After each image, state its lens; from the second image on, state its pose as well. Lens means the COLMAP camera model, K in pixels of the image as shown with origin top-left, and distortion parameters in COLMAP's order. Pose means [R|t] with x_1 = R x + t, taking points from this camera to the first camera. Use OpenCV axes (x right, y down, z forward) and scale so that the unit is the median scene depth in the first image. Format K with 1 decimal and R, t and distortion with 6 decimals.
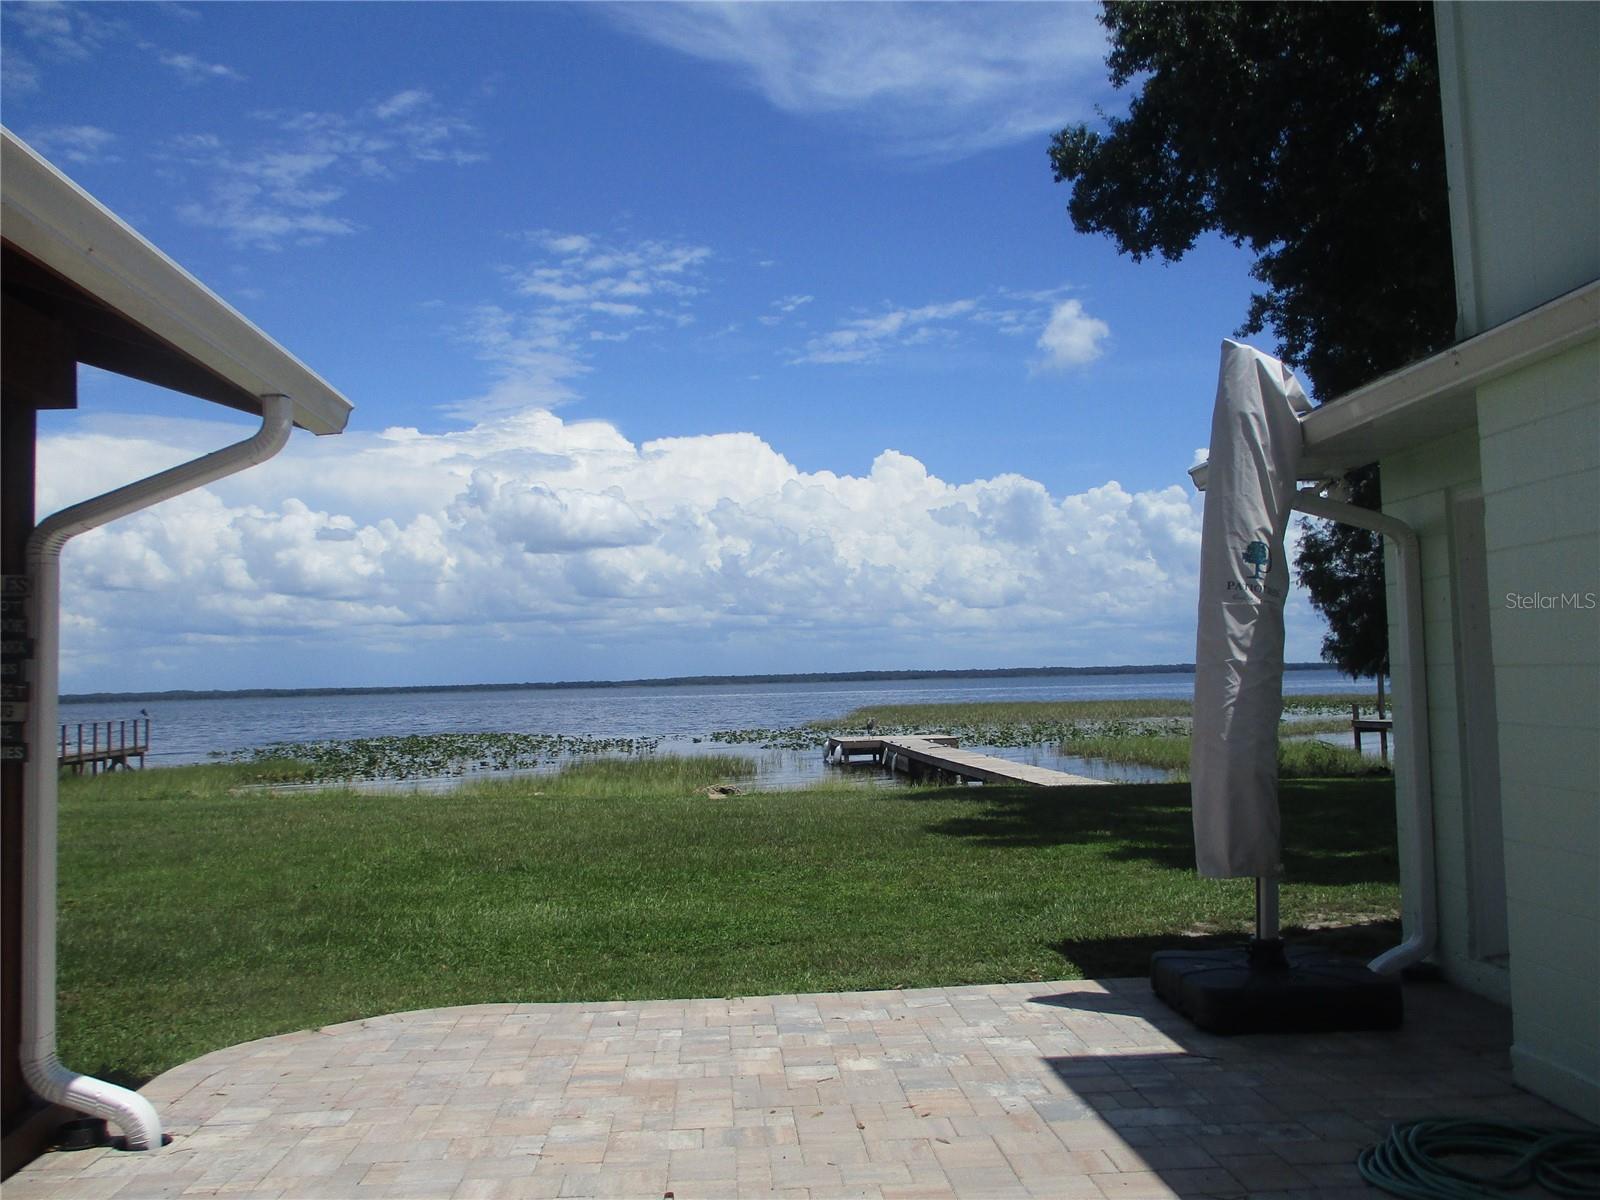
lens RADIAL K [[1364.4, 0, 797.1], [0, 1364.4, 577.0], [0, 0, 1]] dist [-0.000086, 0.000350]
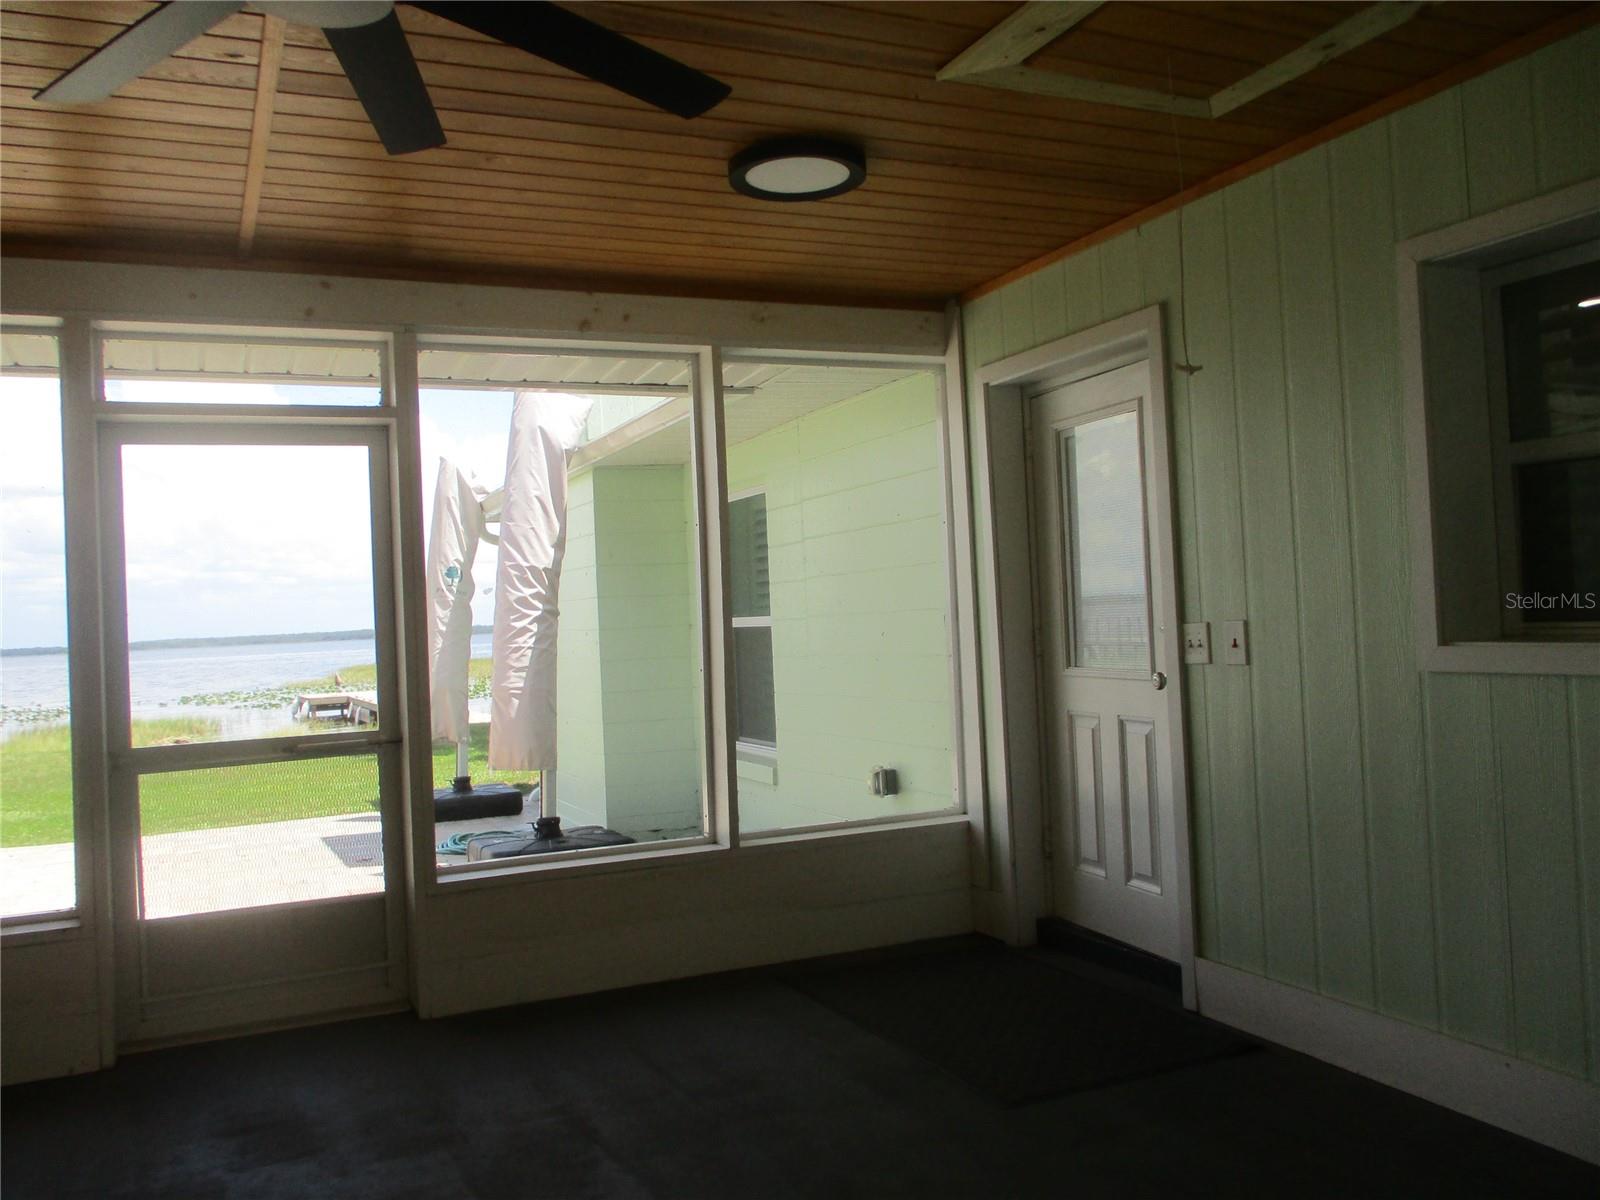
lens RADIAL K [[1364.4, 0, 797.1], [0, 1364.4, 577.0], [0, 0, 1]] dist [-0.000086, 0.000350]
pose [[0.936158, -0.008761, 0.351470, 0.018775], [-0.003046, 0.999450, 0.033025, -0.011702], [-0.351566, -0.031988, 0.935617, -0.144510]]
